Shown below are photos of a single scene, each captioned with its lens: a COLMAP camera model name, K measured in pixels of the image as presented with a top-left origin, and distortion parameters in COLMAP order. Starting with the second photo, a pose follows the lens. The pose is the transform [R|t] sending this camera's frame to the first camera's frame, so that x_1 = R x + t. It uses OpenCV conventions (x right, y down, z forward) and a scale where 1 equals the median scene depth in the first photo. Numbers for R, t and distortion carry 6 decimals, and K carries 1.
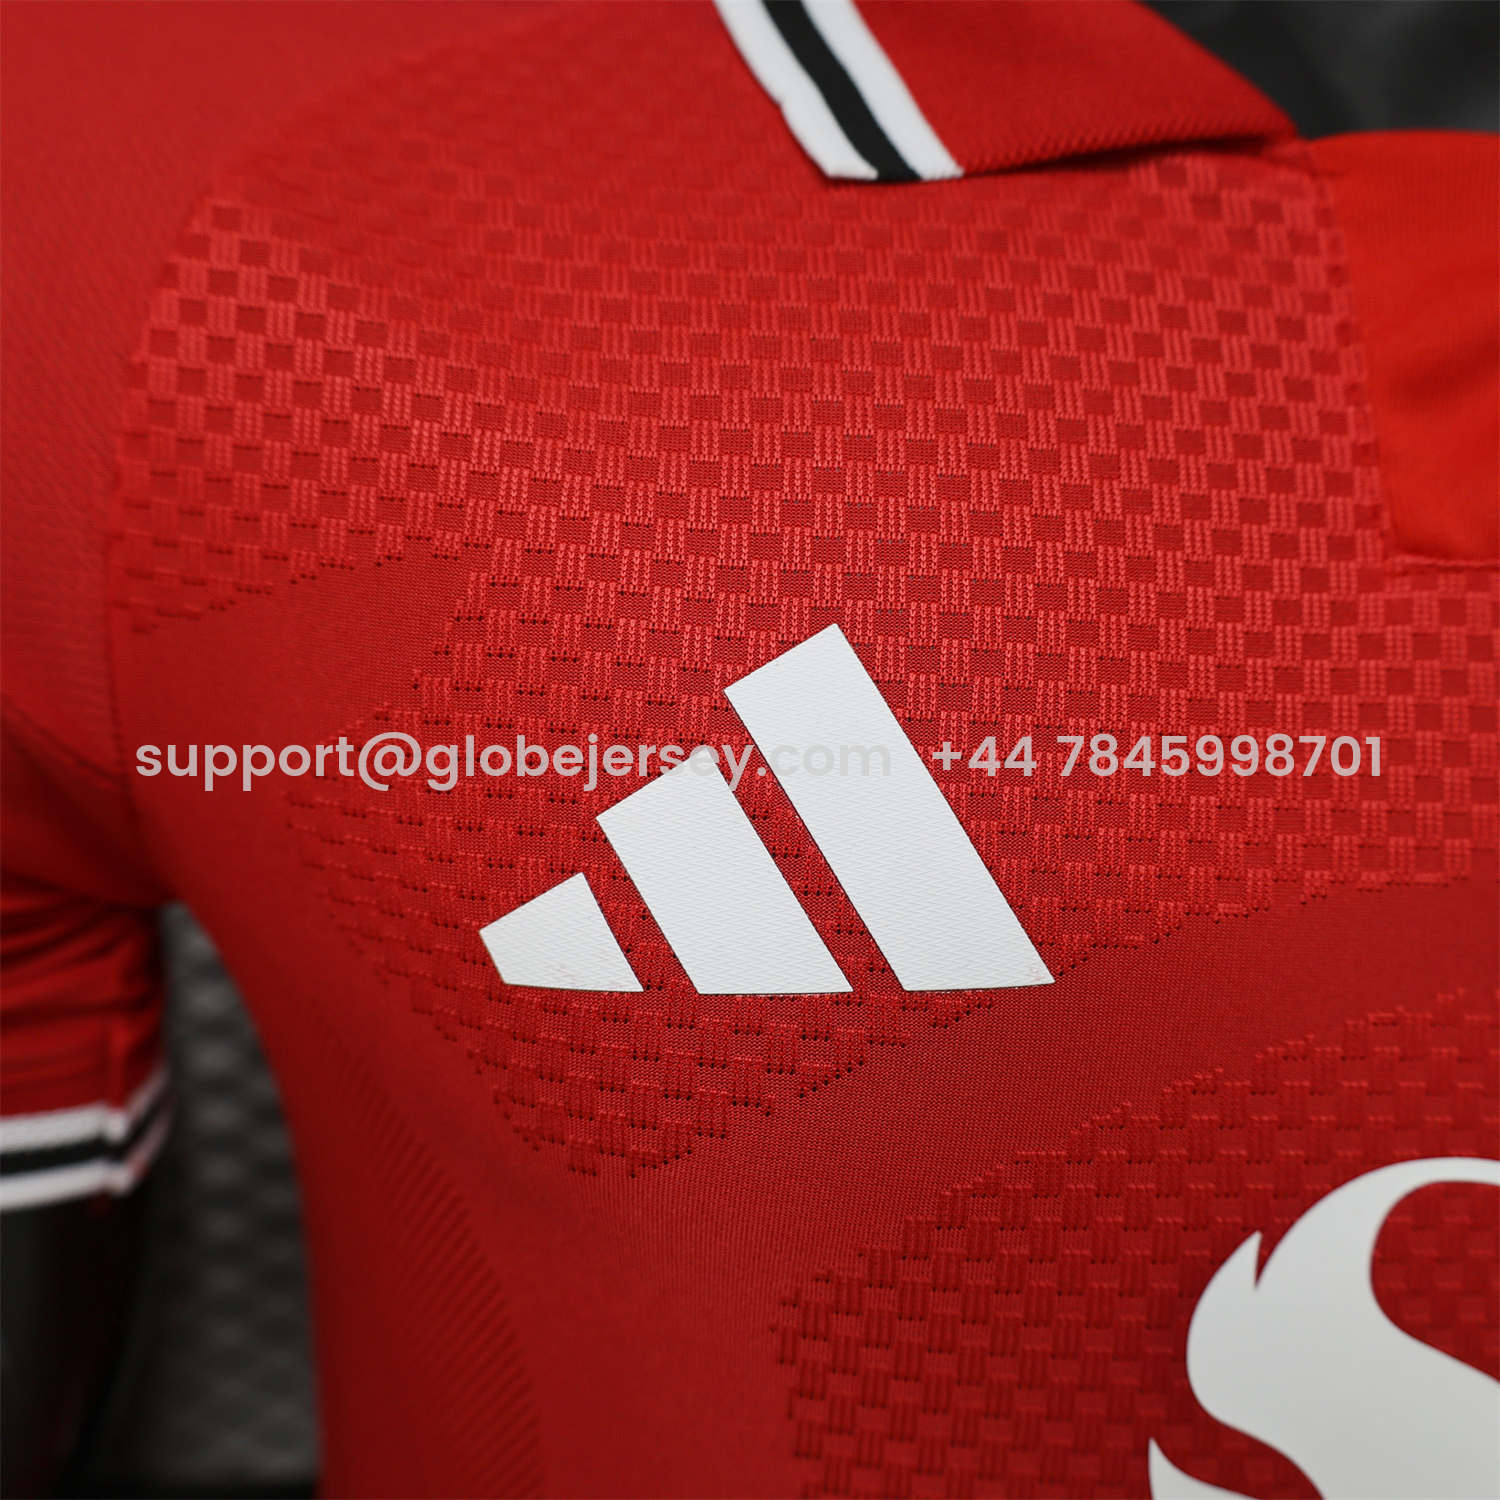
lens RADIAL K [[1590.8, 0, 750.0], [0, 1590.8, 750.0], [0, 0, 1]] dist [0.011236, 0.005026]
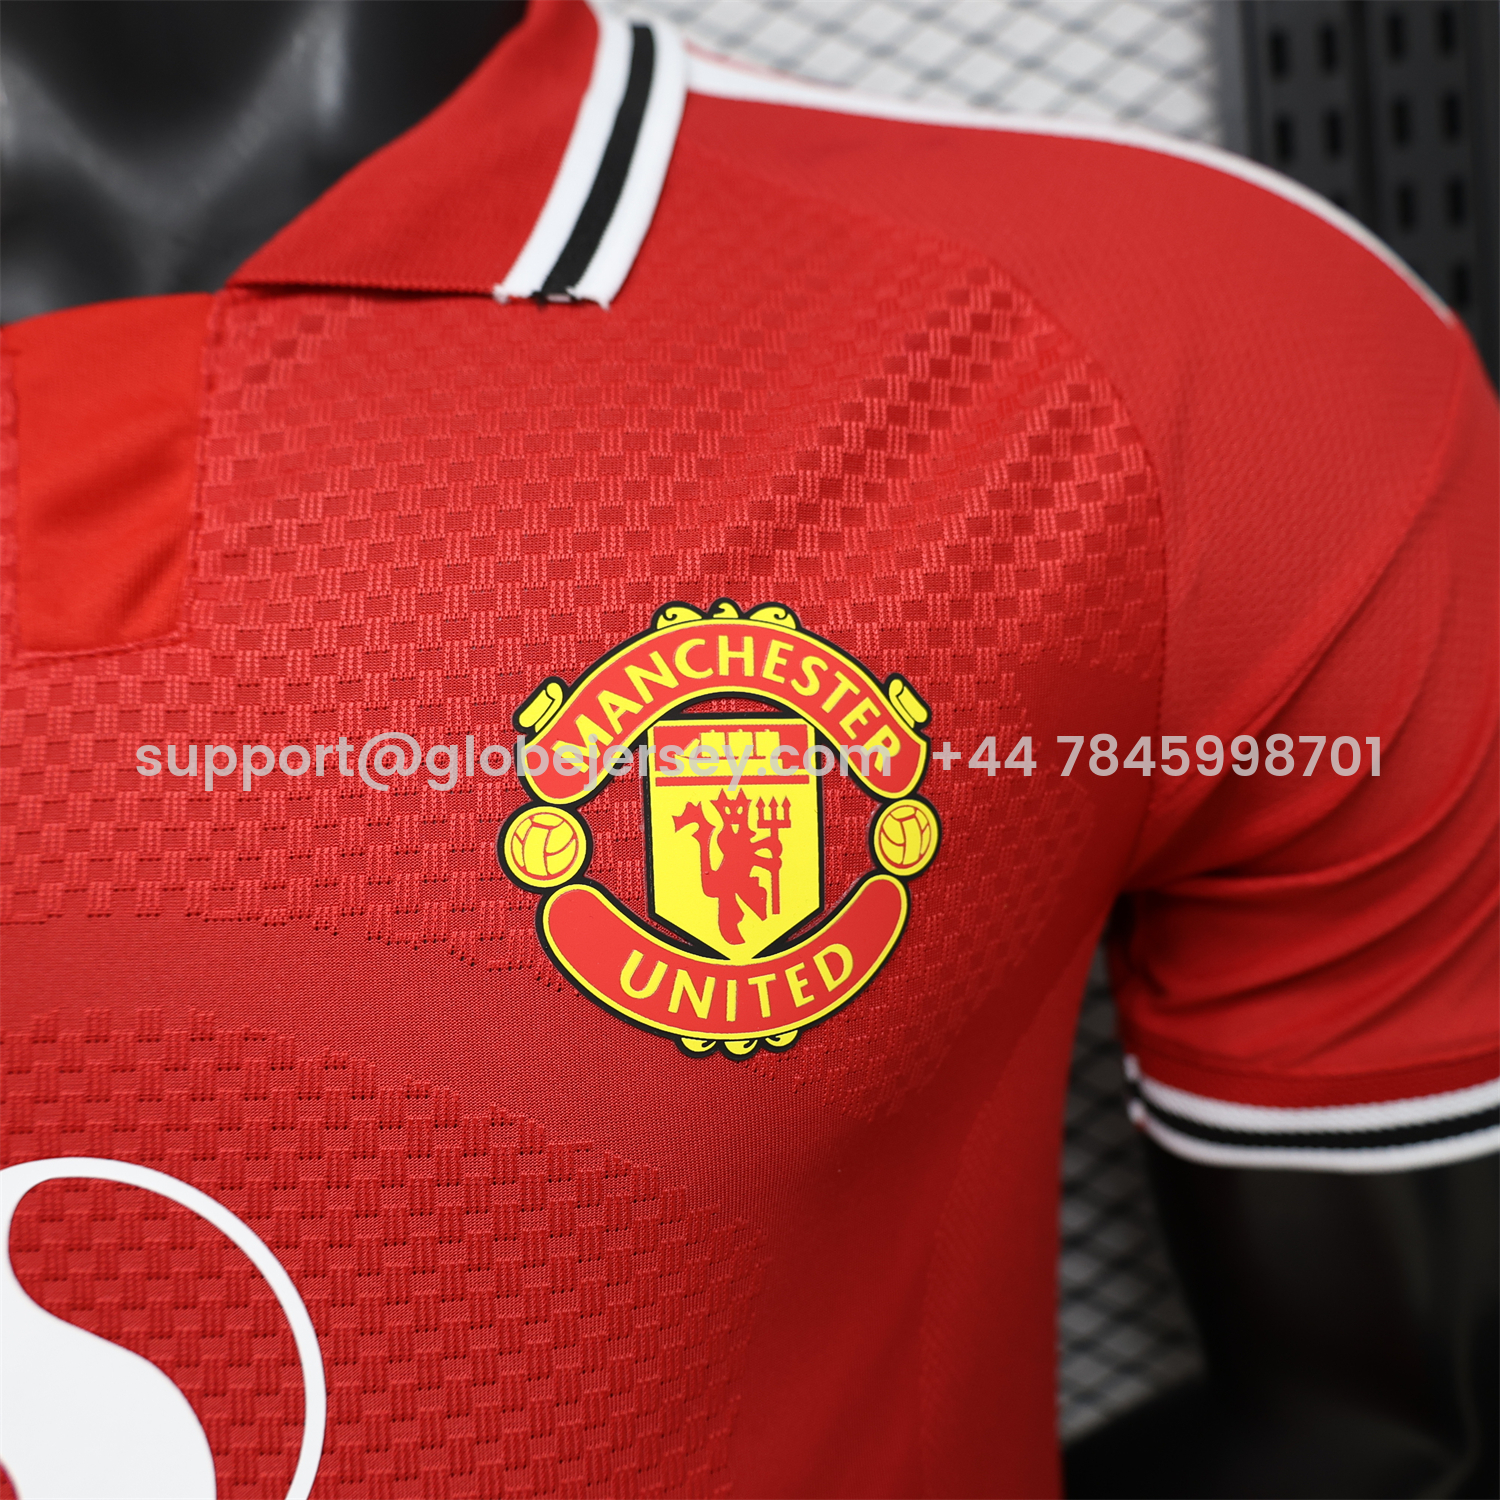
lens RADIAL K [[1717.8, 0, 664.7], [0, 1717.8, 691.0], [0, 0, 1]] dist [-0.047622, 0.042242]
pose [[0.971532, -0.102024, -0.213814, 1.180112], [0.076163, 0.989115, -0.125901, 0.109638], [0.224332, 0.106032, 0.968727, -0.147328]]
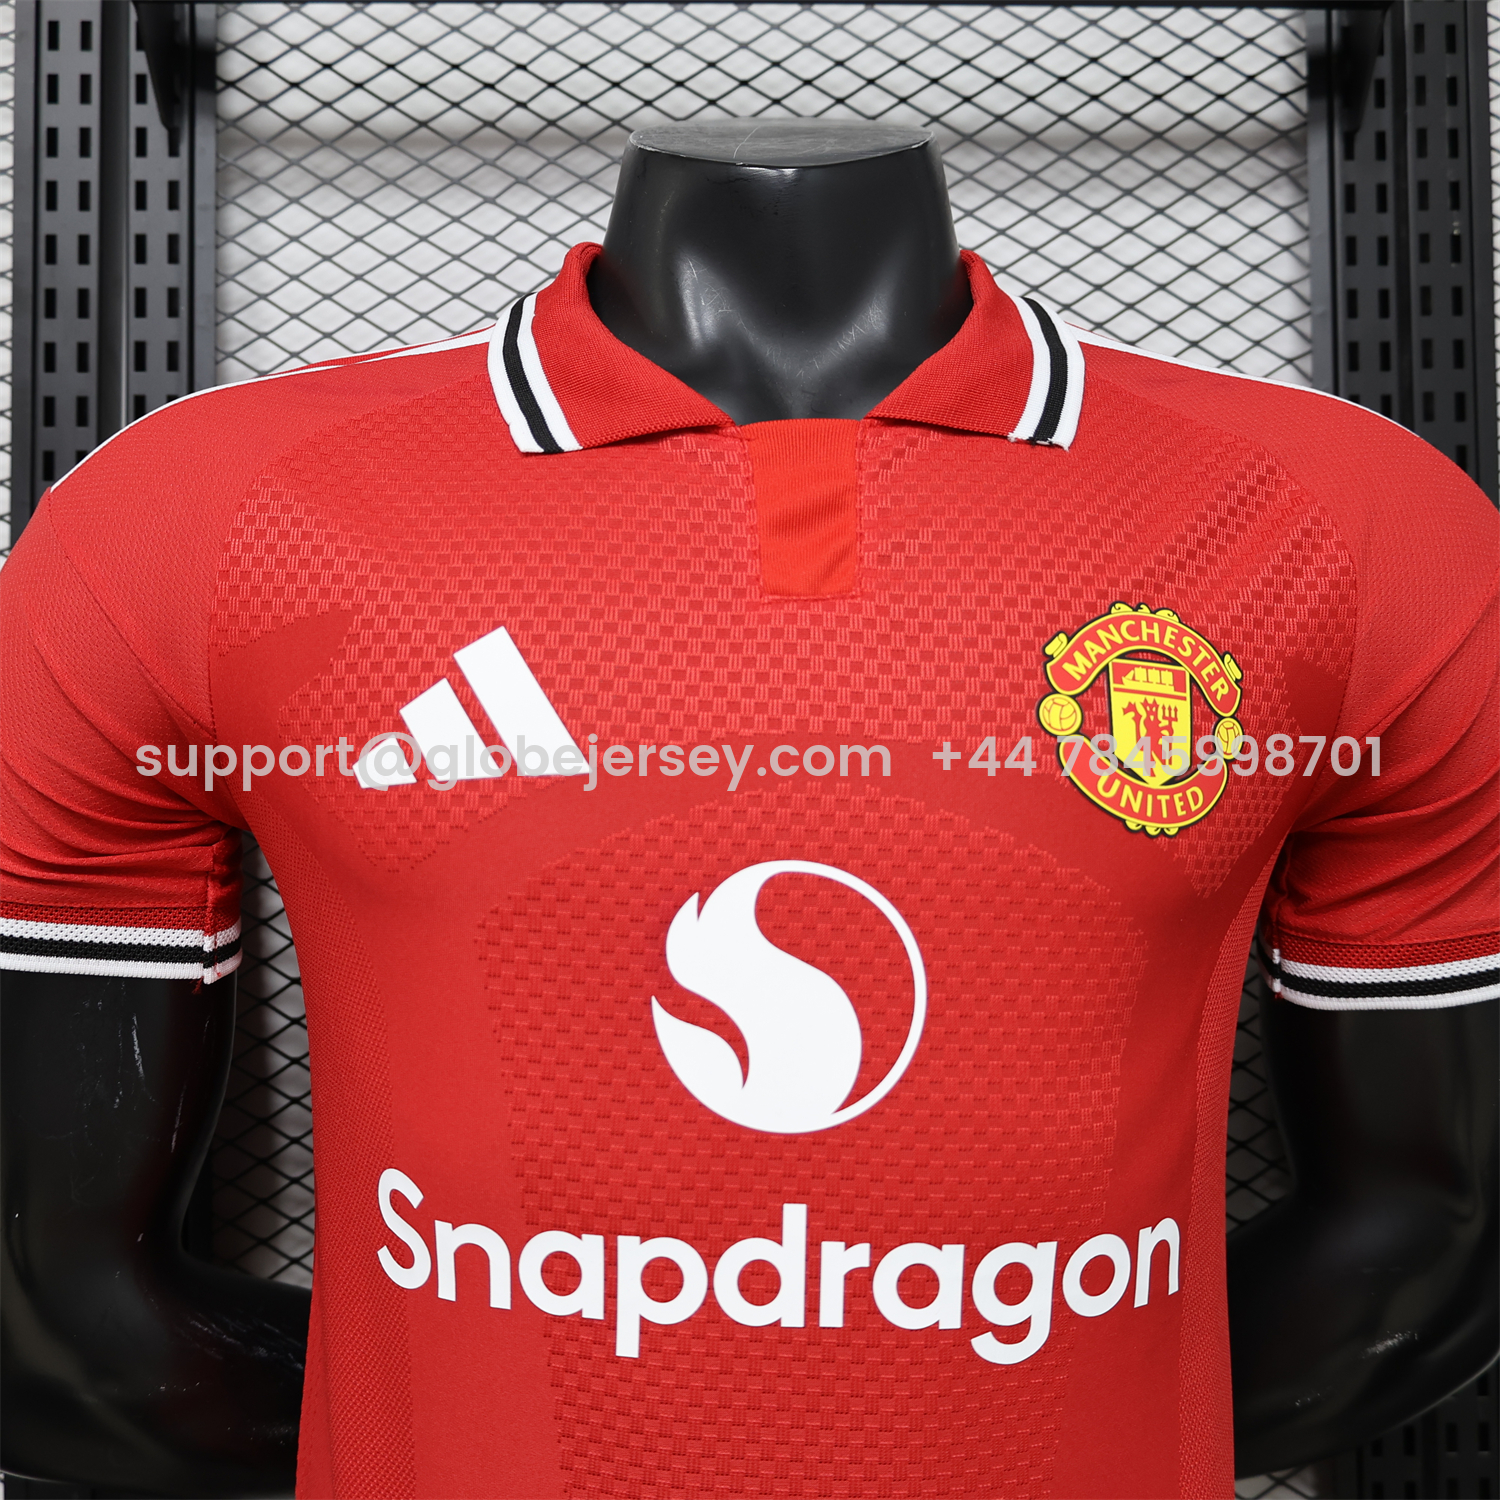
lens RADIAL K [[1590.8, 0, 750.0], [0, 1590.8, 750.0], [0, 0, 1]] dist [0.011236, 0.005026]
pose [[0.992431, -0.038985, -0.116454, 0.645974], [0.011766, 0.974098, -0.225820, 0.596670], [0.122241, 0.222740, 0.967183, -1.113757]]
